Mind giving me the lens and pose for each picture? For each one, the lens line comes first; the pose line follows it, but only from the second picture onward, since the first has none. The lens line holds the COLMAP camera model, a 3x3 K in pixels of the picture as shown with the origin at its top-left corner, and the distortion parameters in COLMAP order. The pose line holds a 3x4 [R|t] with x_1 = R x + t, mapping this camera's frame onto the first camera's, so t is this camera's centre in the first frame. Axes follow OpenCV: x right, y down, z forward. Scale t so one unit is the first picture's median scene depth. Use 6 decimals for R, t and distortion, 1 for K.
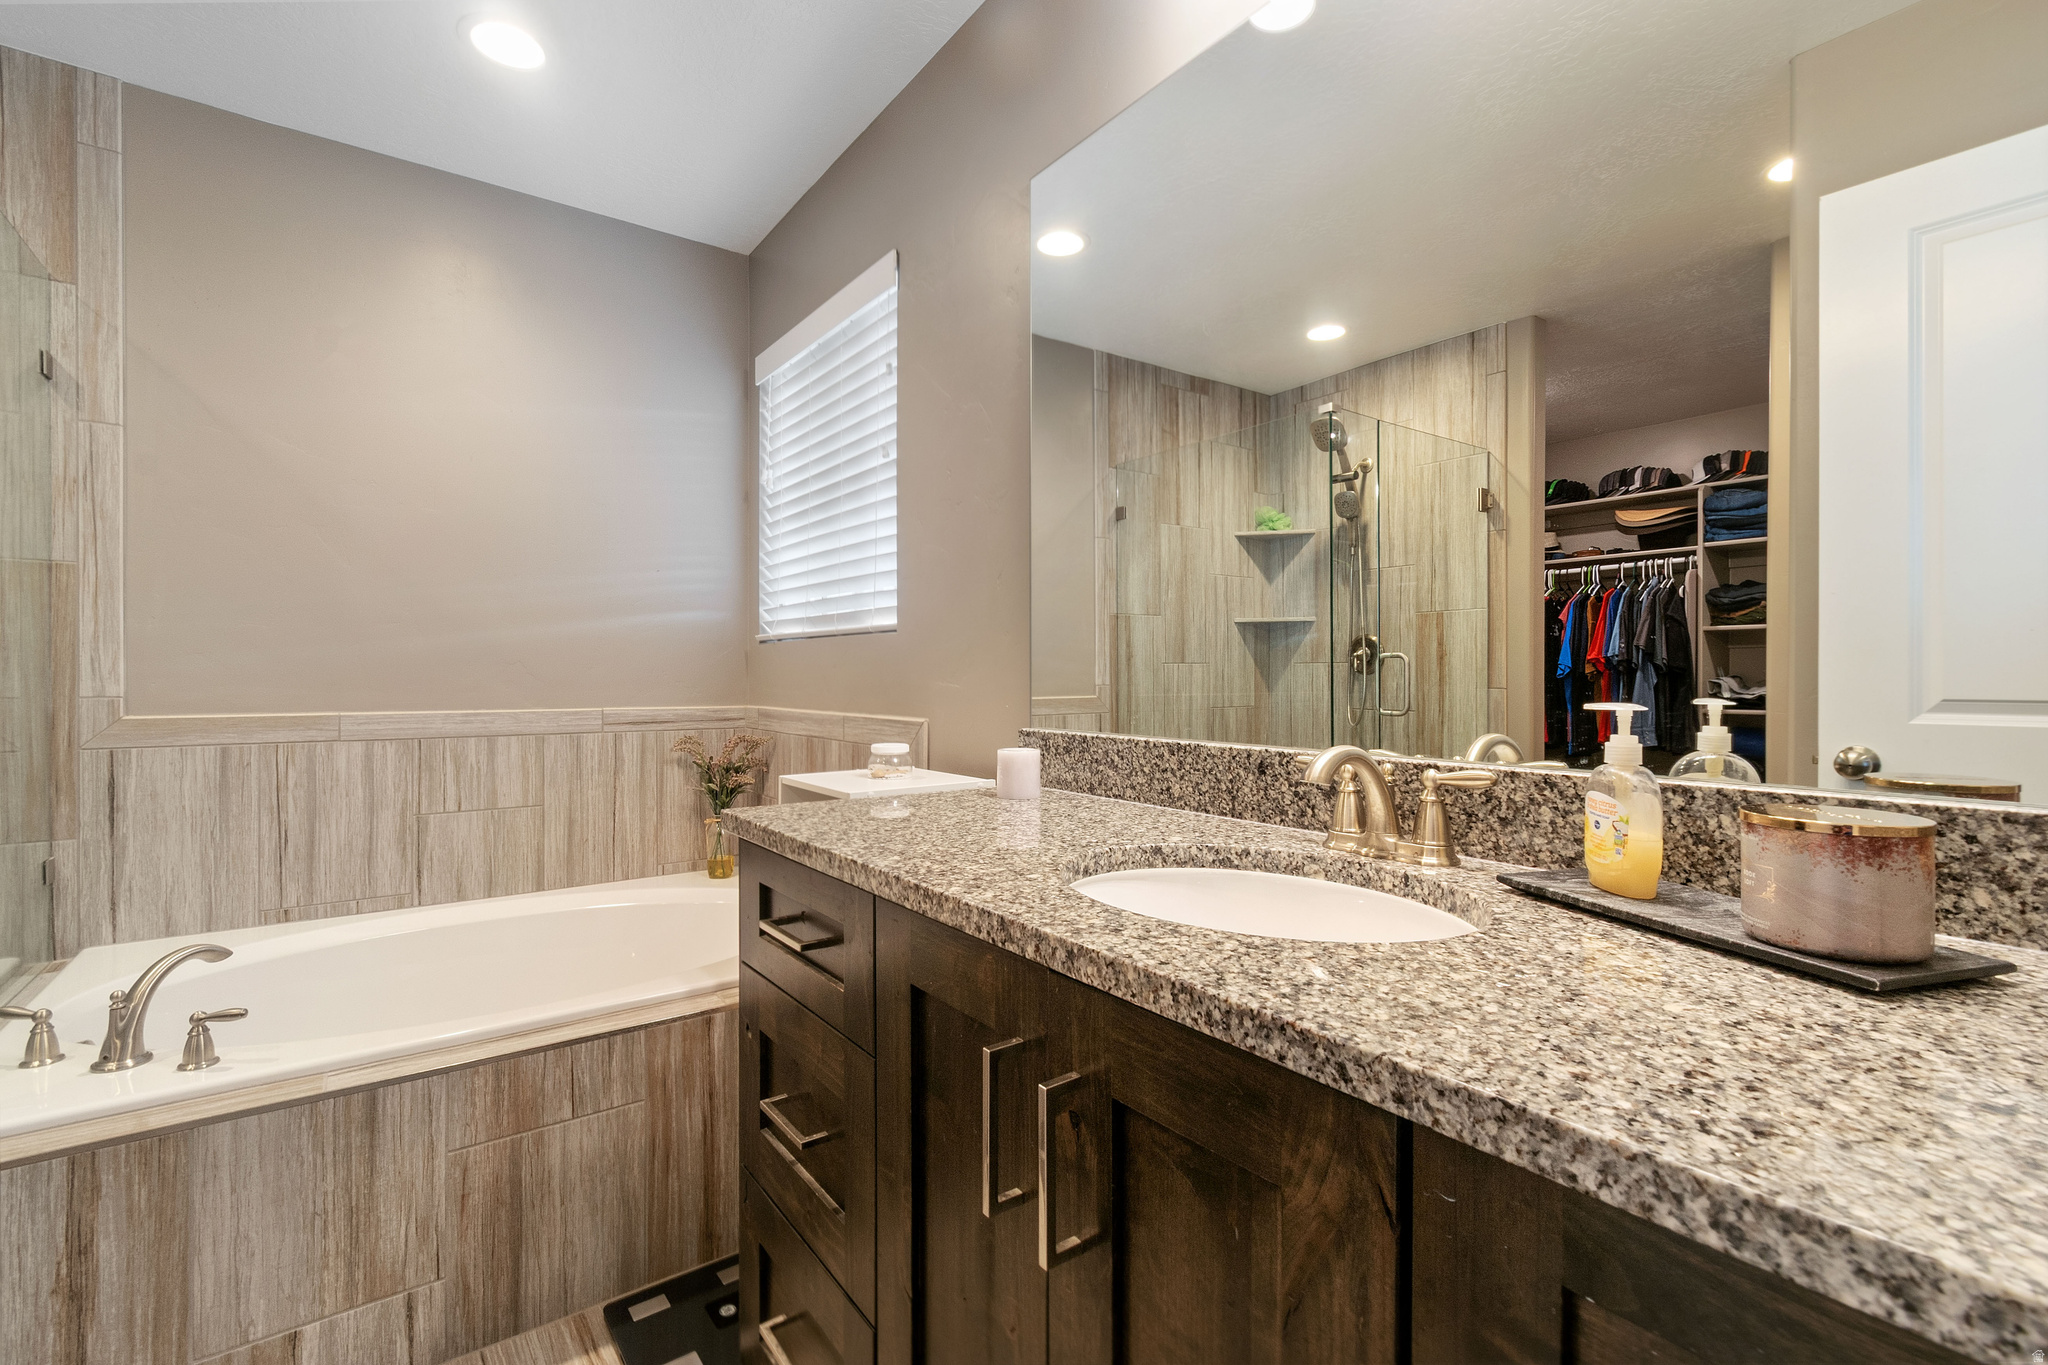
lens RADIAL K [[914.8, 0, 1026.3], [0, 914.8, 674.1], [0, 0, 1]] dist [0.005211, -0.000564]
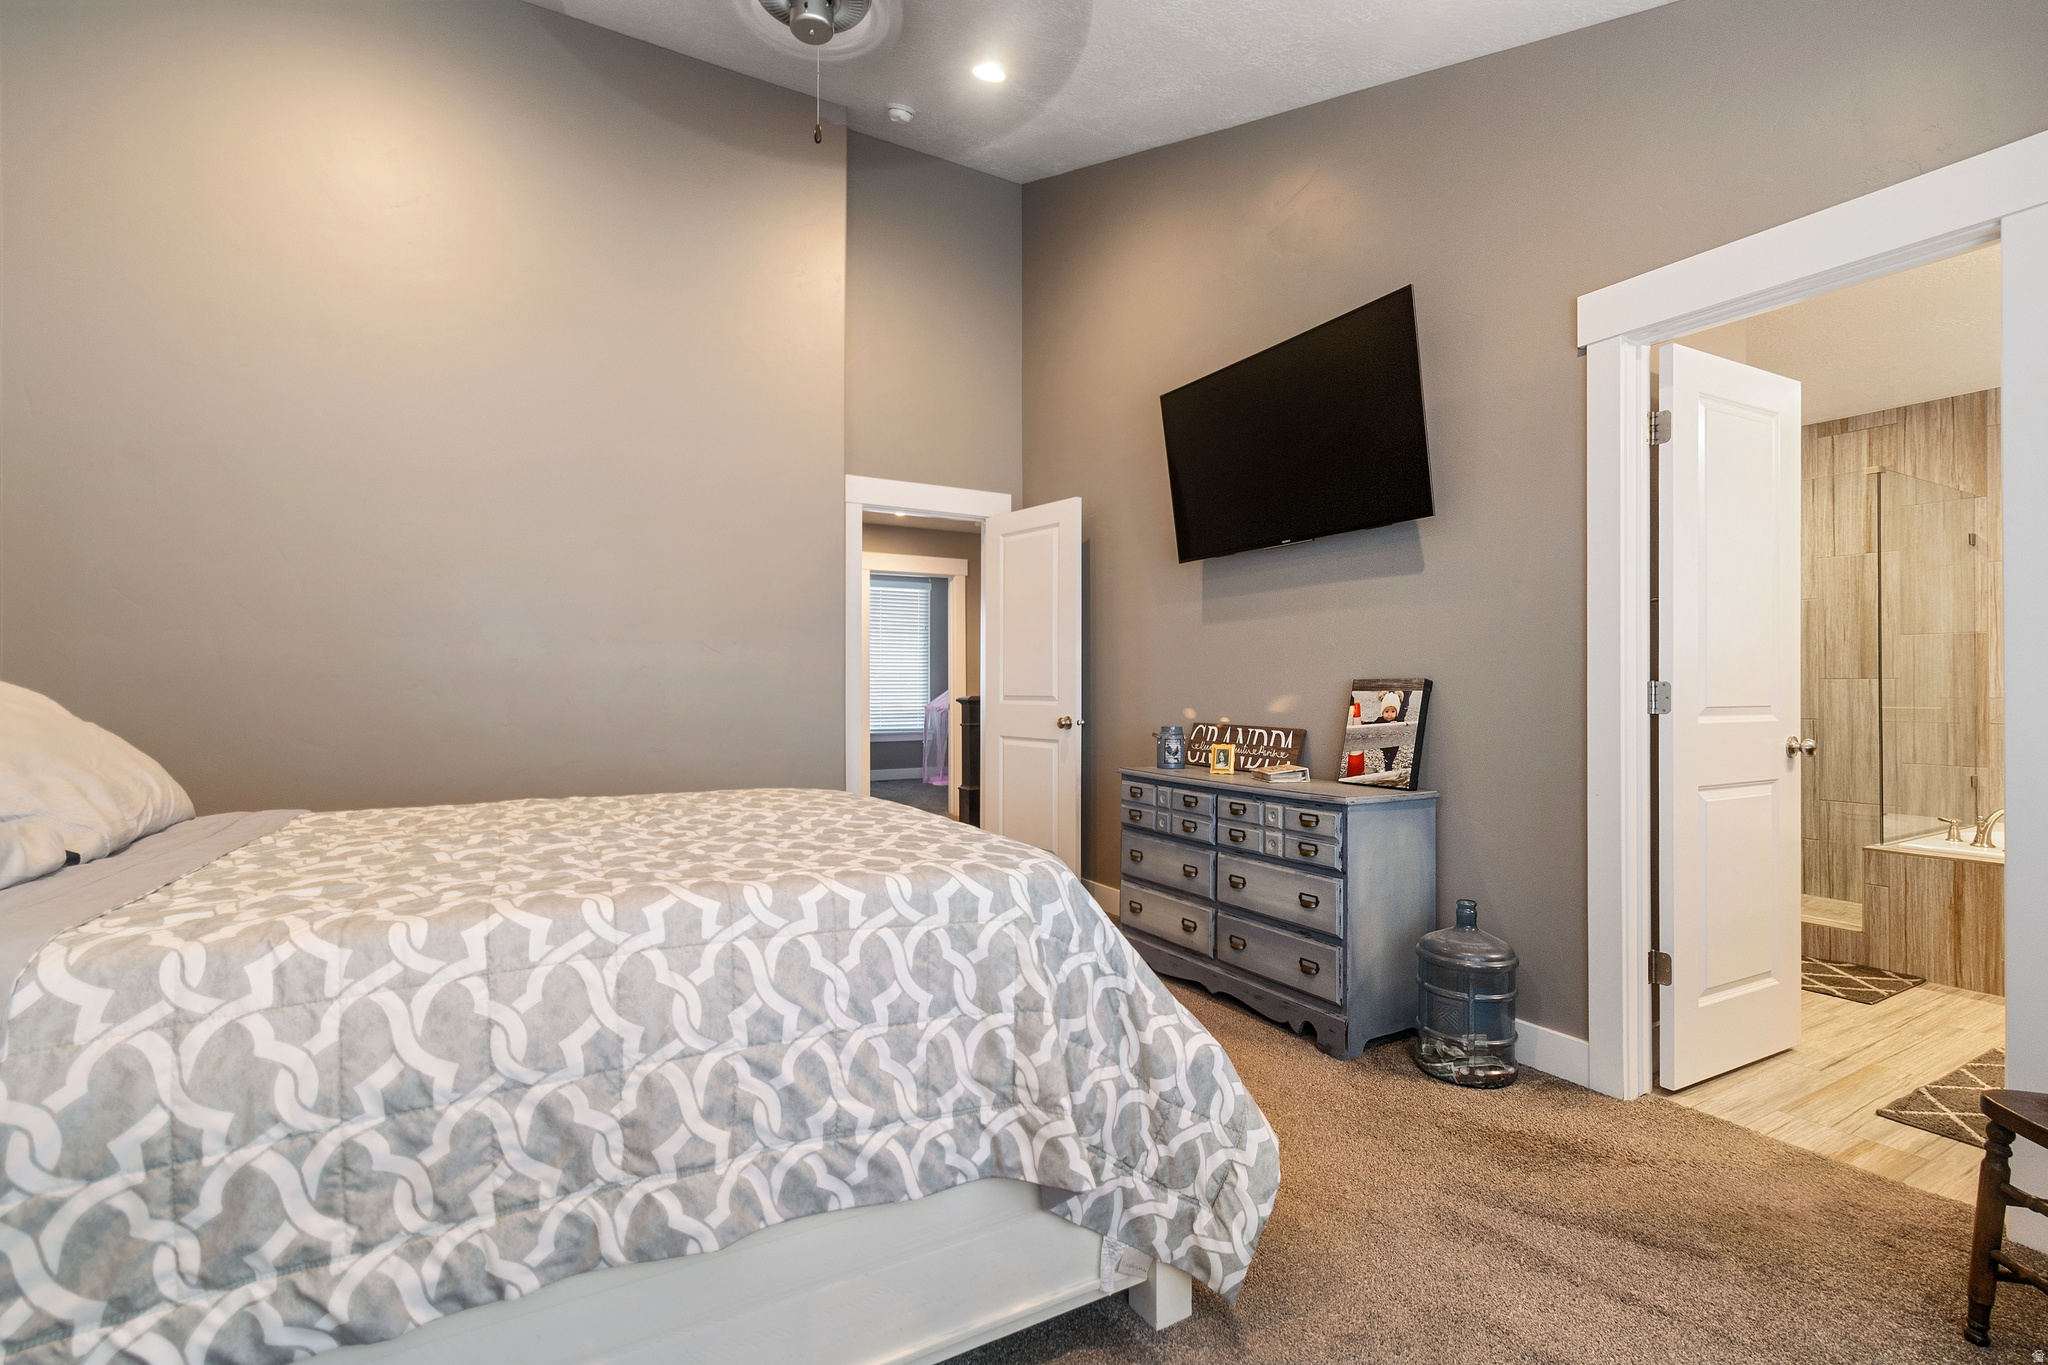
lens RADIAL K [[914.8, 0, 1029.1], [0, 914.8, 683.4], [0, 0, 1]] dist [0.005211, -0.000564]
pose [[-0.109514, -0.006123, -0.993966, 1.242707], [-0.001839, 0.999981, -0.005957, 0.008908], [0.993984, 0.001176, -0.109523, -0.901414]]
